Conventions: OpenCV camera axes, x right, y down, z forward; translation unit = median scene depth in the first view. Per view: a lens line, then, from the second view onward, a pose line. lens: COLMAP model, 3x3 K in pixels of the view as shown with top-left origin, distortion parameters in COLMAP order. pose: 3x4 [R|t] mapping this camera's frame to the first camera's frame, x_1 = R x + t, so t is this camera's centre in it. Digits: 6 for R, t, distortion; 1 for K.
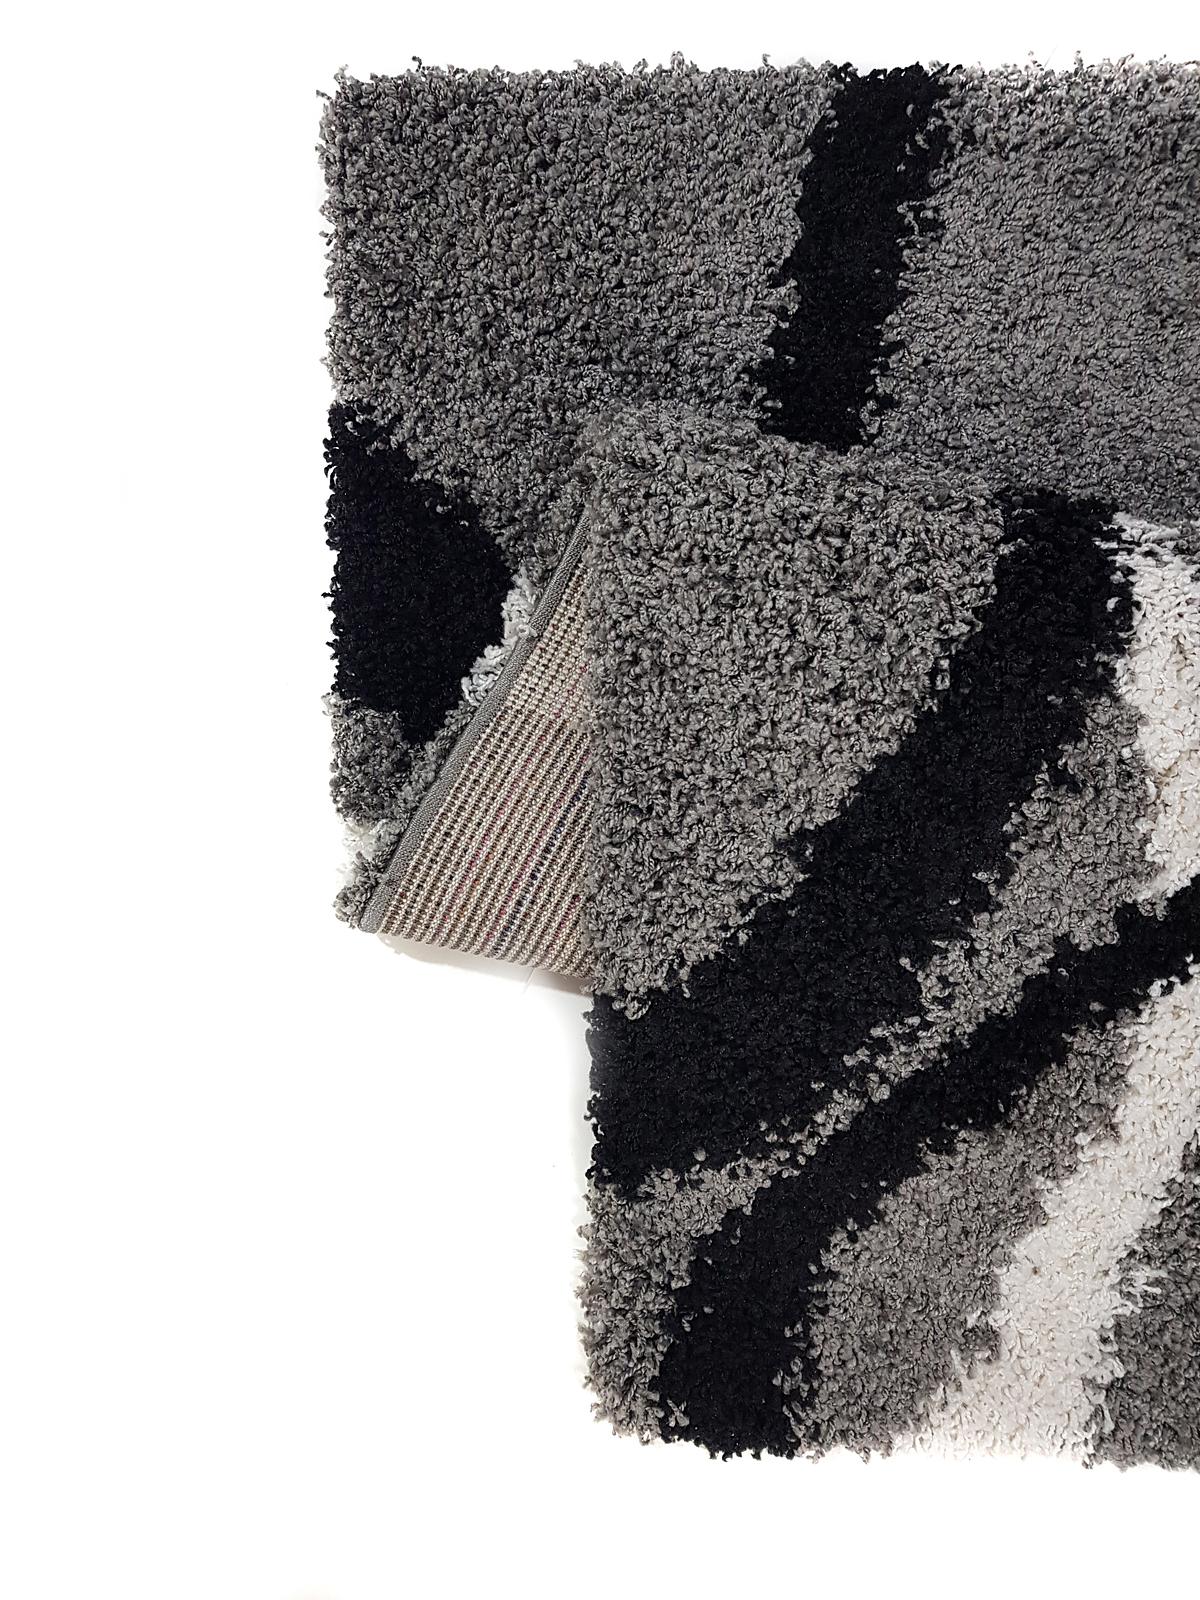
lens RADIAL K [[1201.8, 0, 606.3], [0, 1201.8, 800.4], [0, 0, 1]] dist [0.002055, -0.033441]
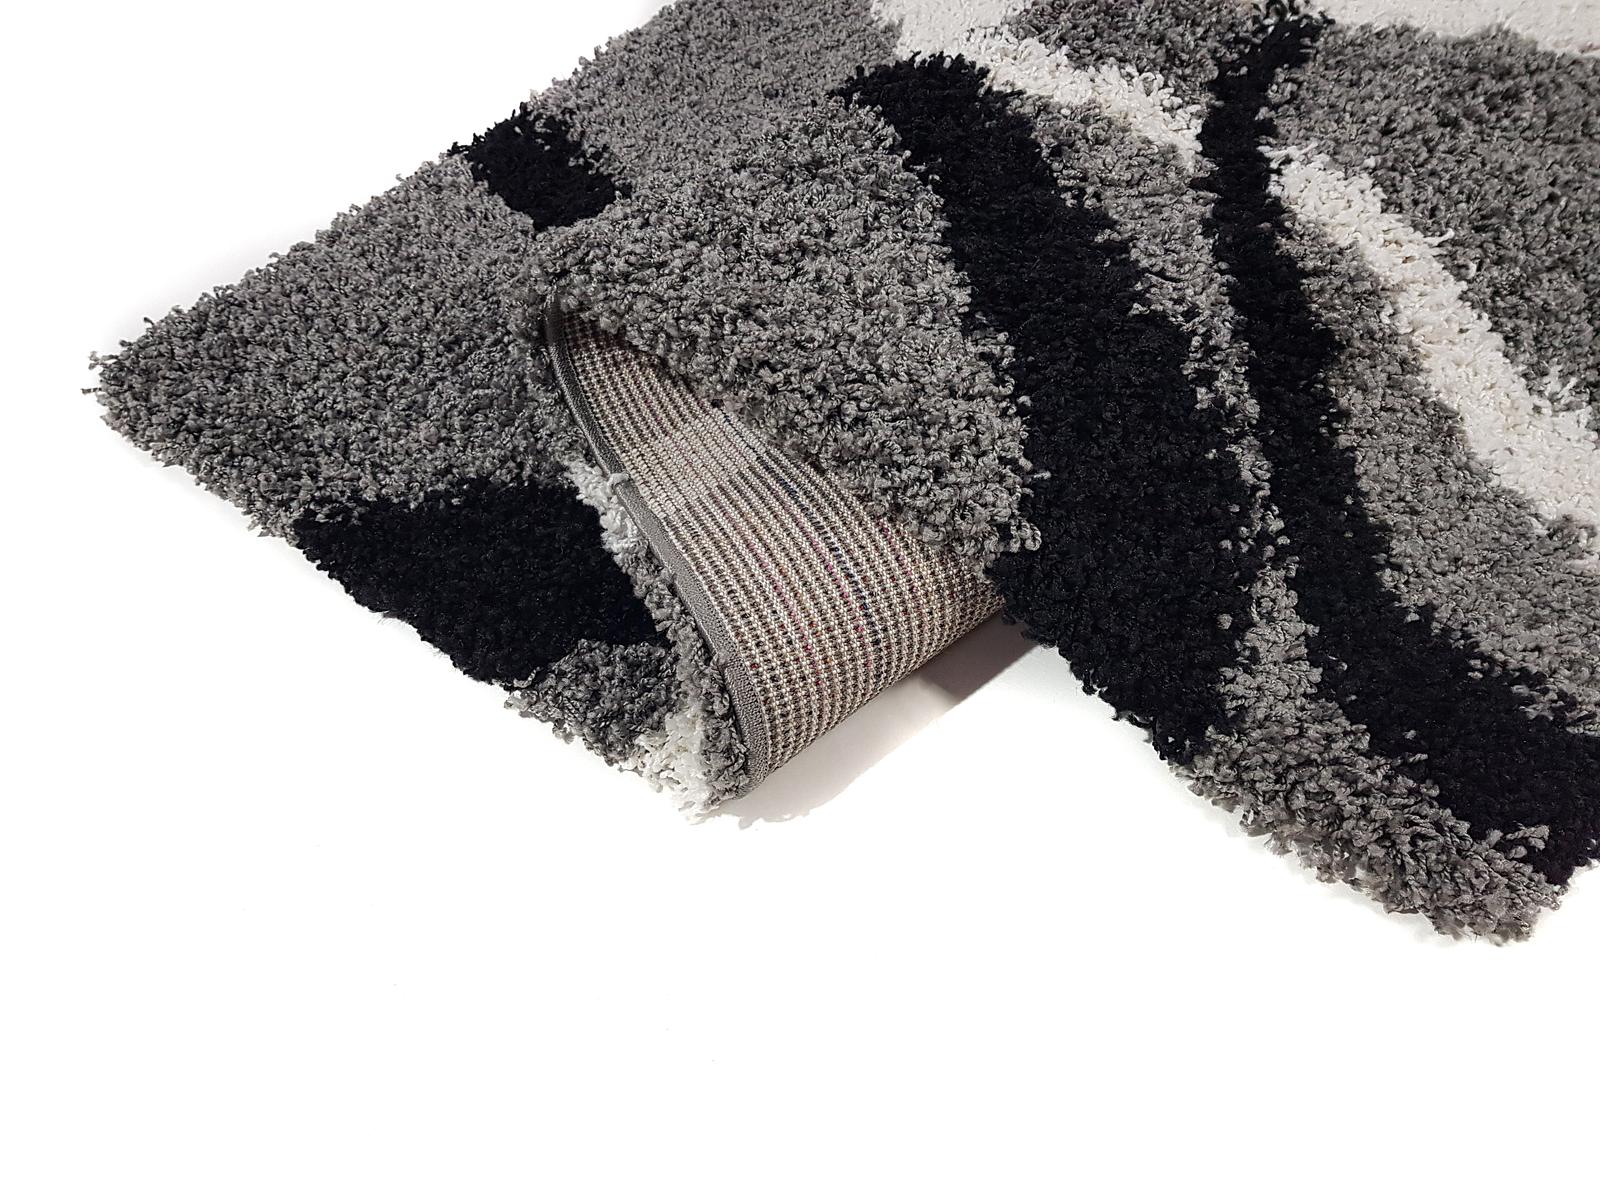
lens RADIAL K [[1201.8, 0, 792.7], [0, 1201.8, 601.8], [0, 0, 1]] dist [0.002055, -0.033441]
pose [[0.620262, -0.648427, 0.441381, -0.425463], [0.784200, 0.500067, -0.367374, 0.330576], [0.017495, 0.573999, 0.818669, 0.285632]]
